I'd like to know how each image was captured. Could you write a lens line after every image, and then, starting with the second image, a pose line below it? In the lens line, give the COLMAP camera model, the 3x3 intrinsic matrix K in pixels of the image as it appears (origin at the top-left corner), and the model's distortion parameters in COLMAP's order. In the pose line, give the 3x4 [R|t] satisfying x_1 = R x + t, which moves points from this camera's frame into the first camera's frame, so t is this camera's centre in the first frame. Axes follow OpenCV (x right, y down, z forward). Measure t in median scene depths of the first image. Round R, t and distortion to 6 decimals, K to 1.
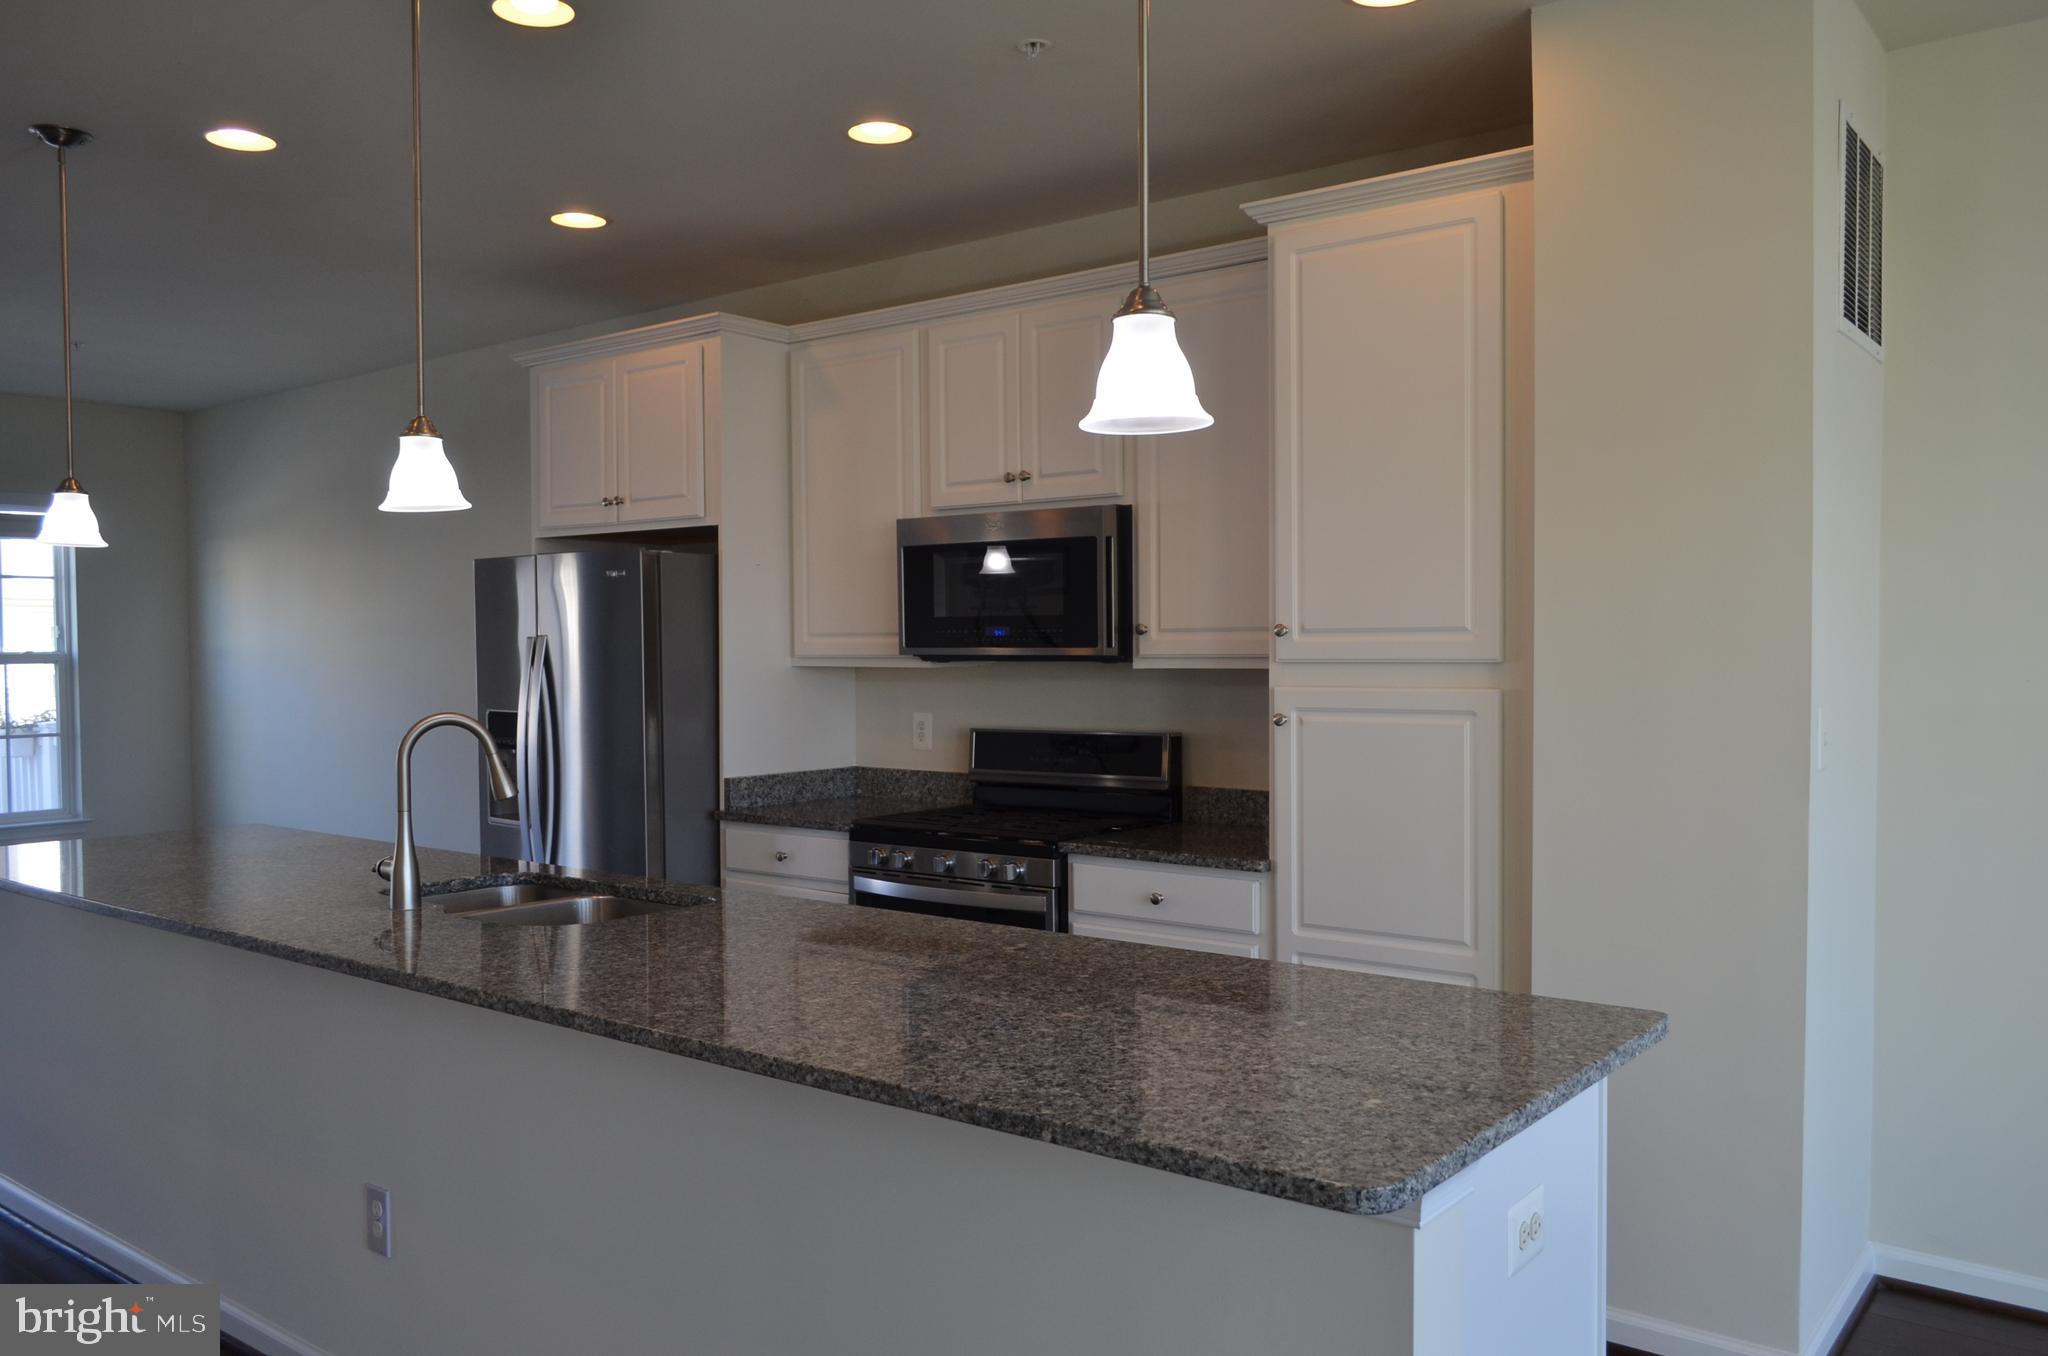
lens RADIAL K [[1569.0, 0, 1012.9], [0, 1569.0, 693.6], [0, 0, 1]] dist [-0.002357, -0.007606]
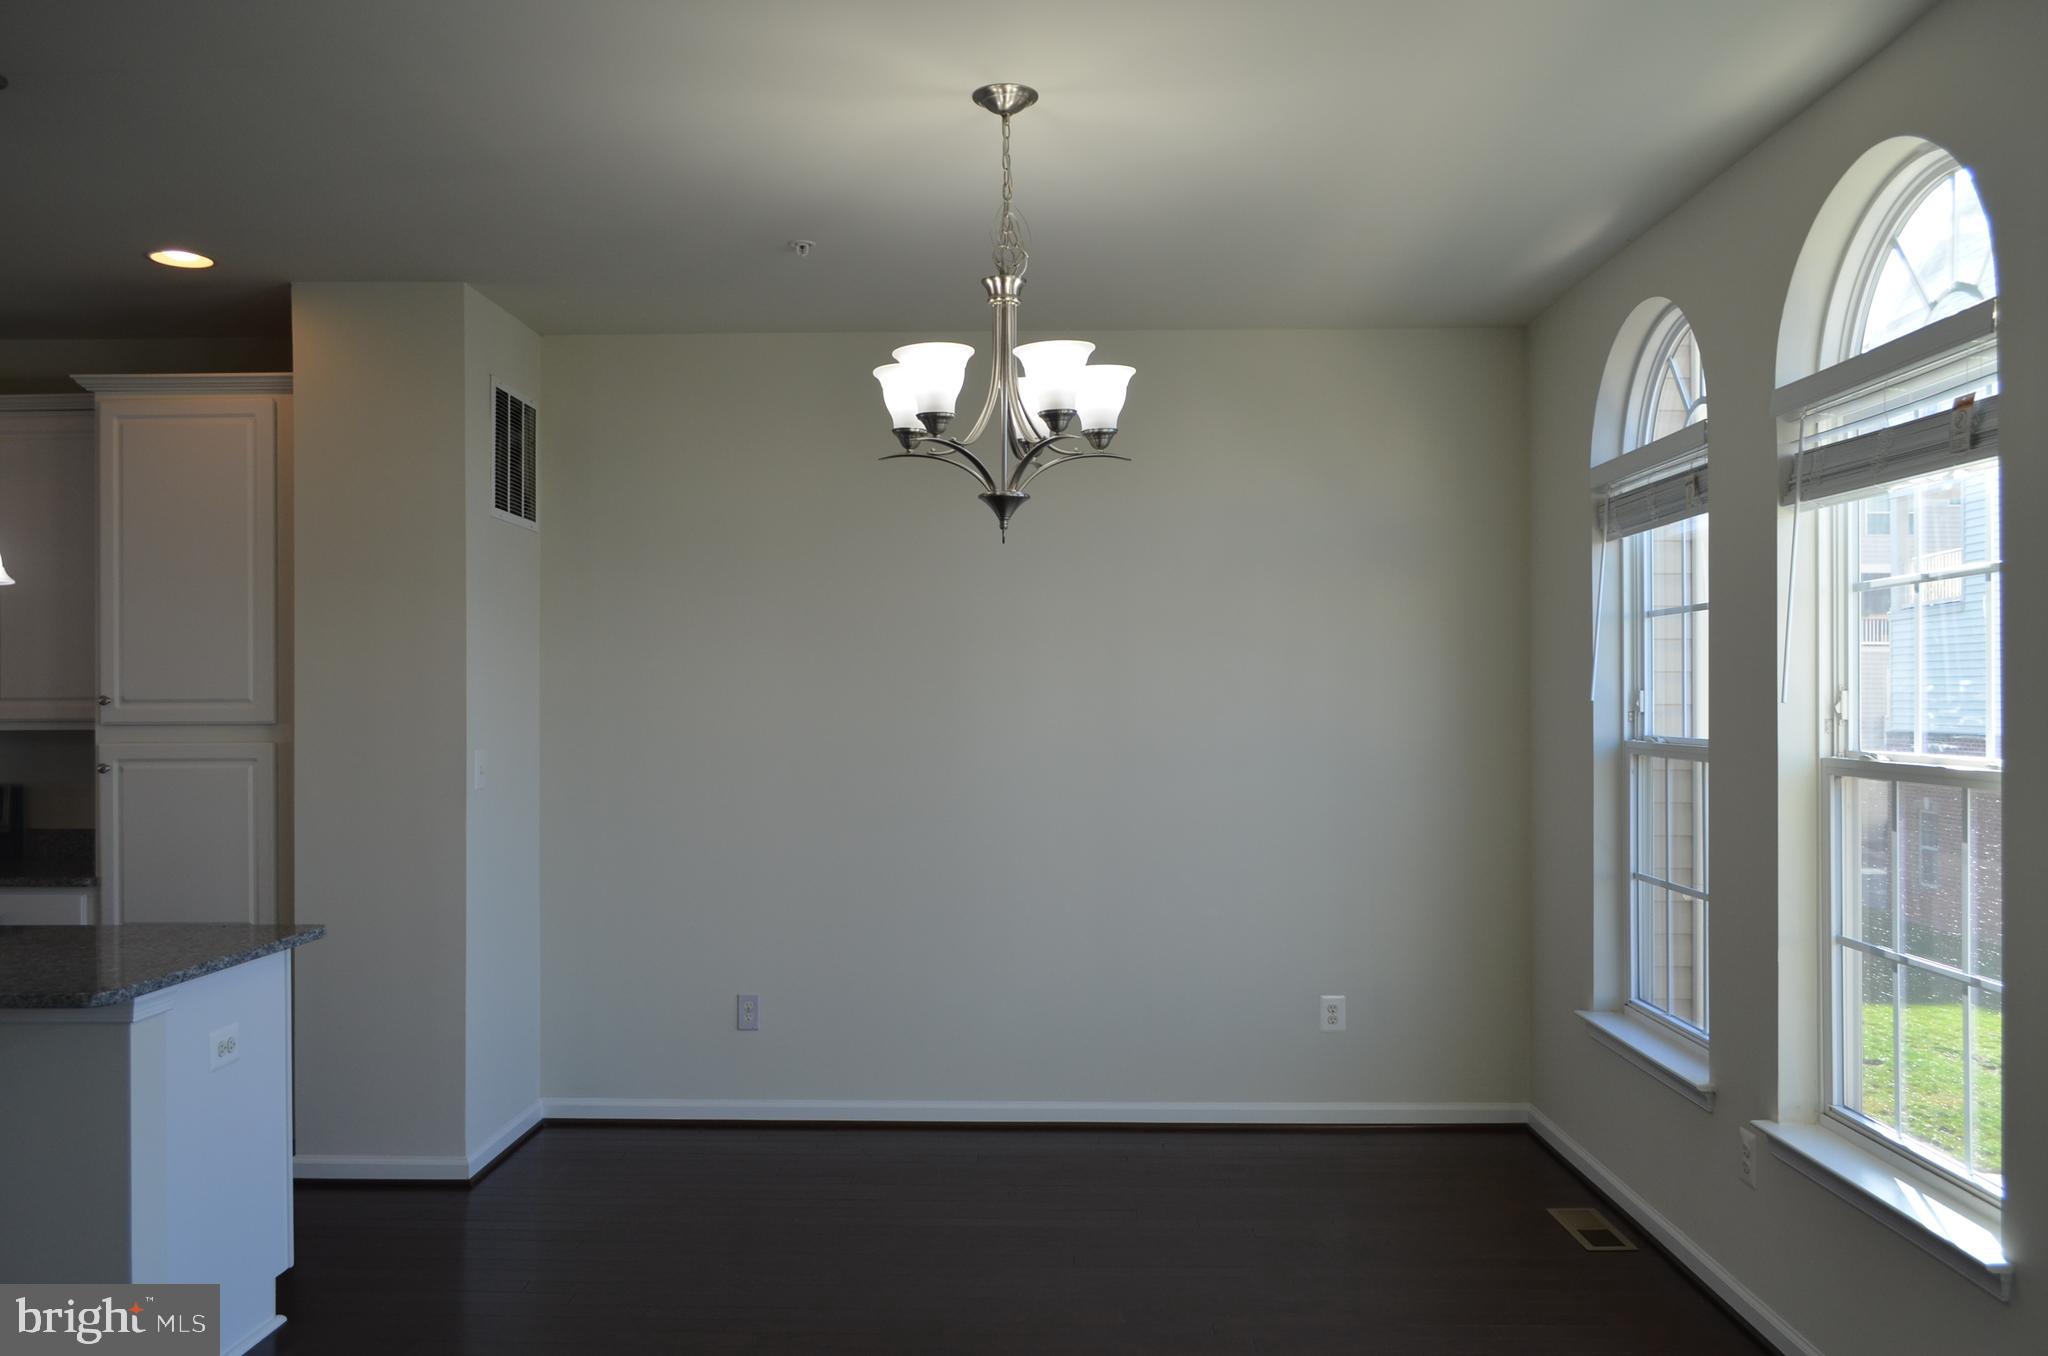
lens RADIAL K [[1569.0, 0, 1012.9], [0, 1569.0, 693.6], [0, 0, 1]] dist [-0.002357, -0.007606]
pose [[0.795440, 0.005088, 0.606011, -0.019518], [0.018505, 0.999295, -0.032679, 0.011189], [-0.605750, 0.037208, 0.794785, -0.516486]]
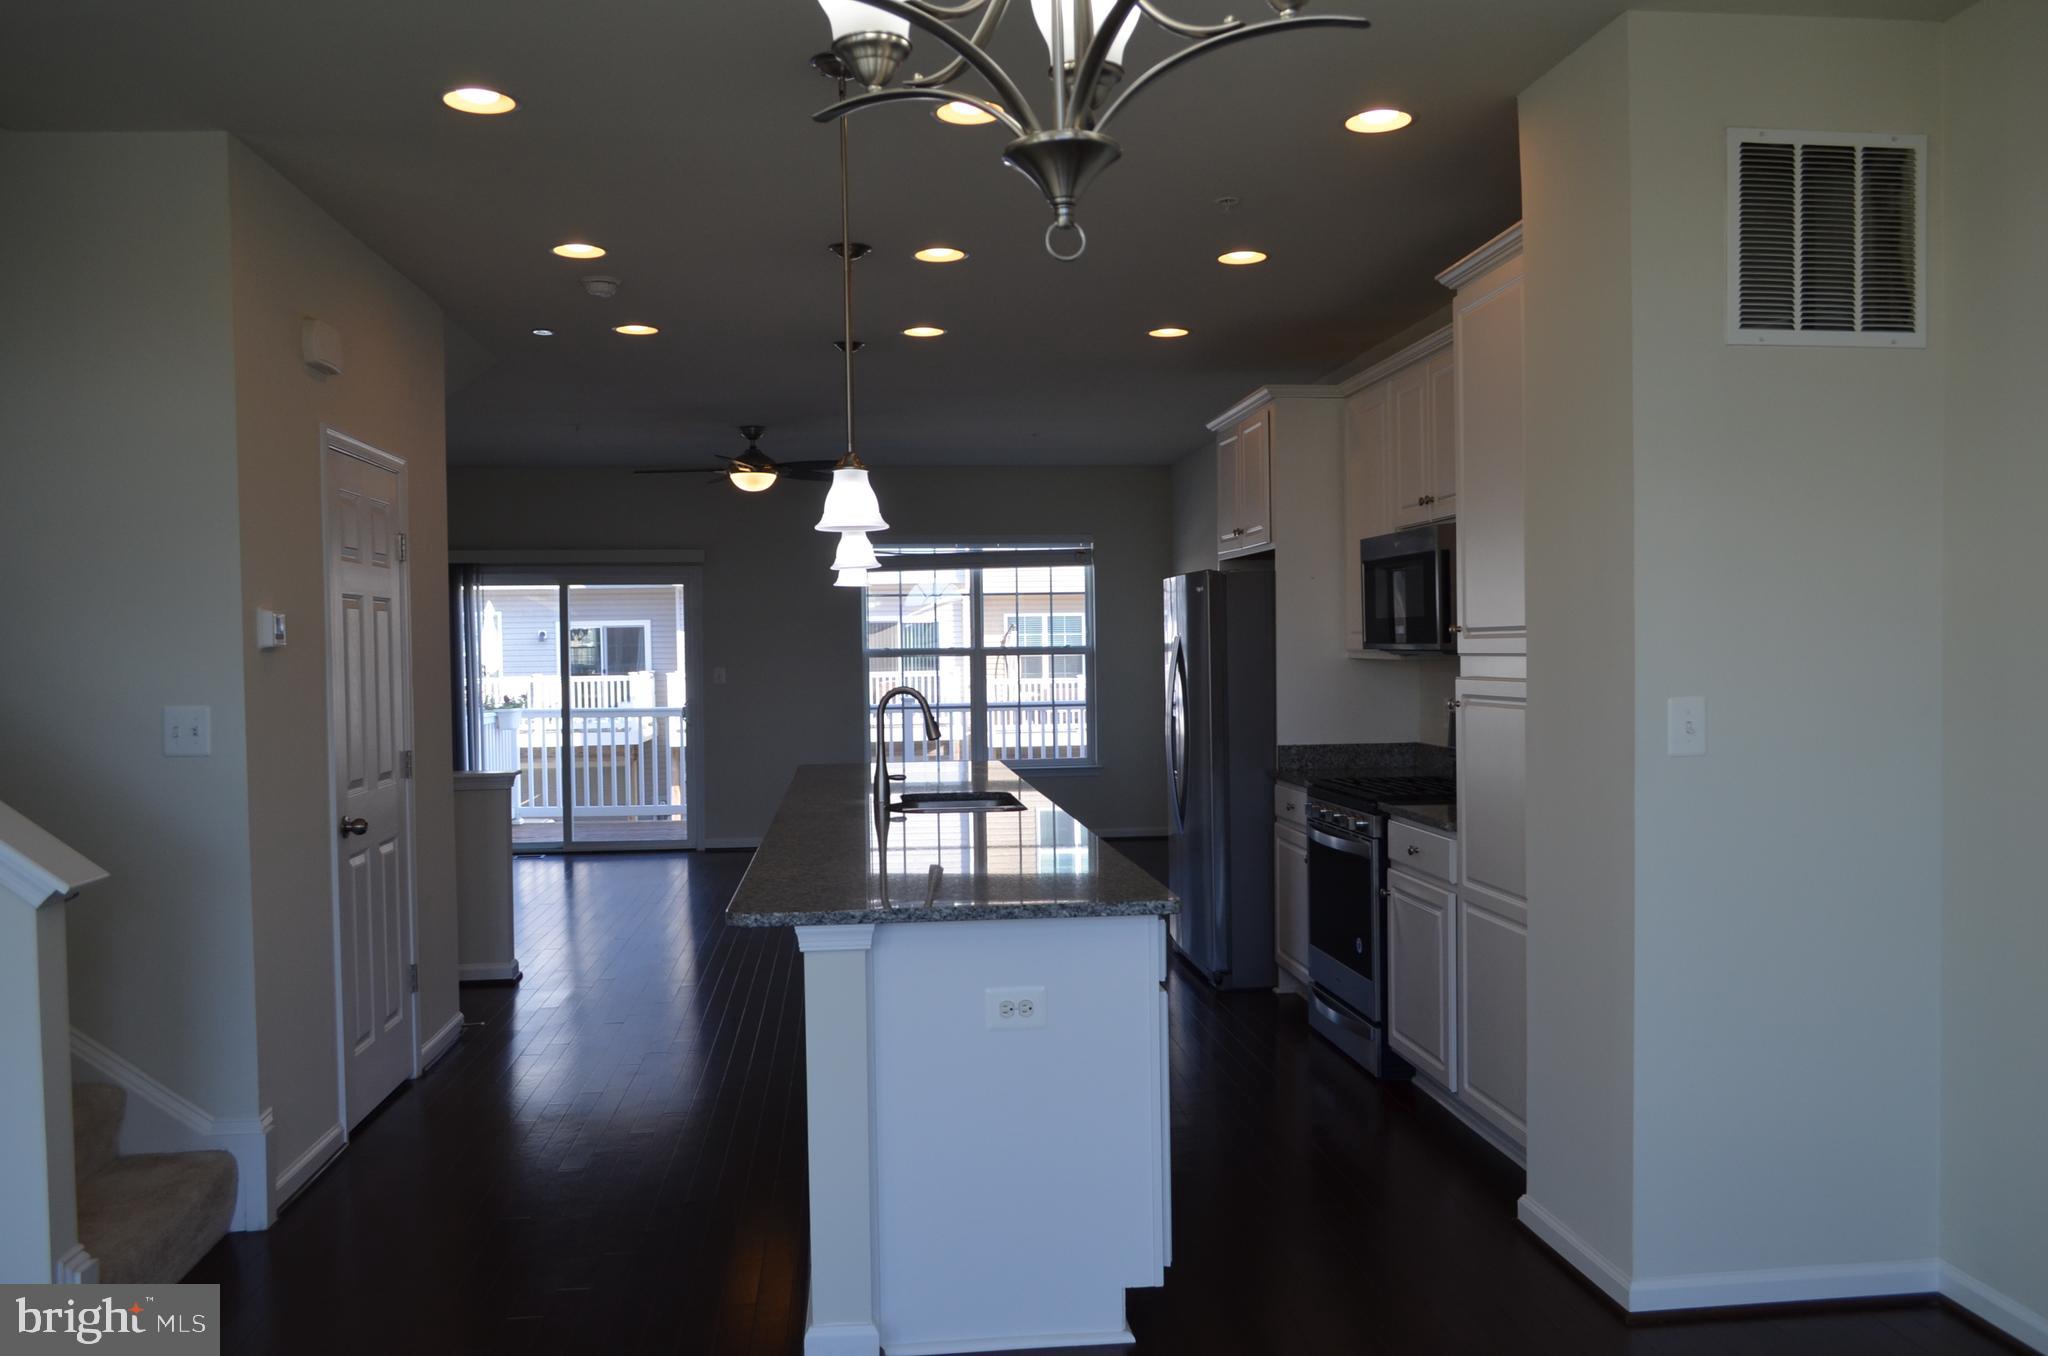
lens RADIAL K [[1569.0, 0, 1012.9], [0, 1569.0, 693.6], [0, 0, 1]] dist [-0.002357, -0.007606]
pose [[0.700968, 0.017351, -0.712981, 0.814310], [-0.011651, 0.999849, 0.012877, -0.003228], [0.713097, -0.000719, 0.701065, -0.078264]]
